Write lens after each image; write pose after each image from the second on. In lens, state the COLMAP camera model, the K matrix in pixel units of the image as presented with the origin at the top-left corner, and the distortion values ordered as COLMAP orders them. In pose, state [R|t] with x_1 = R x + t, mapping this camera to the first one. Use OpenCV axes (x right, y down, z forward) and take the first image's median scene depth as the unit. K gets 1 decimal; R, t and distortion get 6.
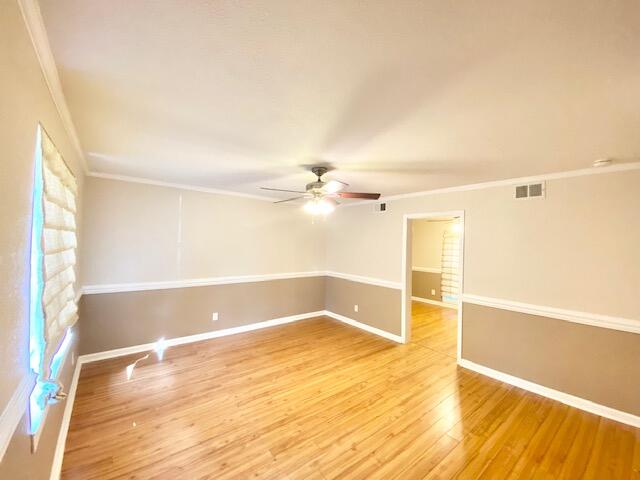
lens RADIAL K [[261.4, 0, 320.0], [0, 261.4, 240.0], [0, 0, 1]] dist [0.021436, -0.021956]
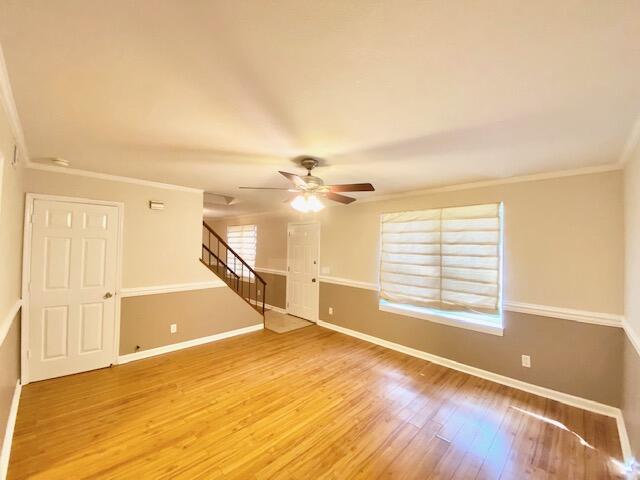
lens RADIAL K [[261.4, 0, 320.0], [0, 261.4, 240.0], [0, 0, 1]] dist [0.021436, -0.021956]
pose [[-0.991459, -0.049020, -0.120854, 0.054379], [-0.044485, 0.998211, -0.039945, 0.030446], [0.122595, -0.034227, -0.991866, 1.816756]]
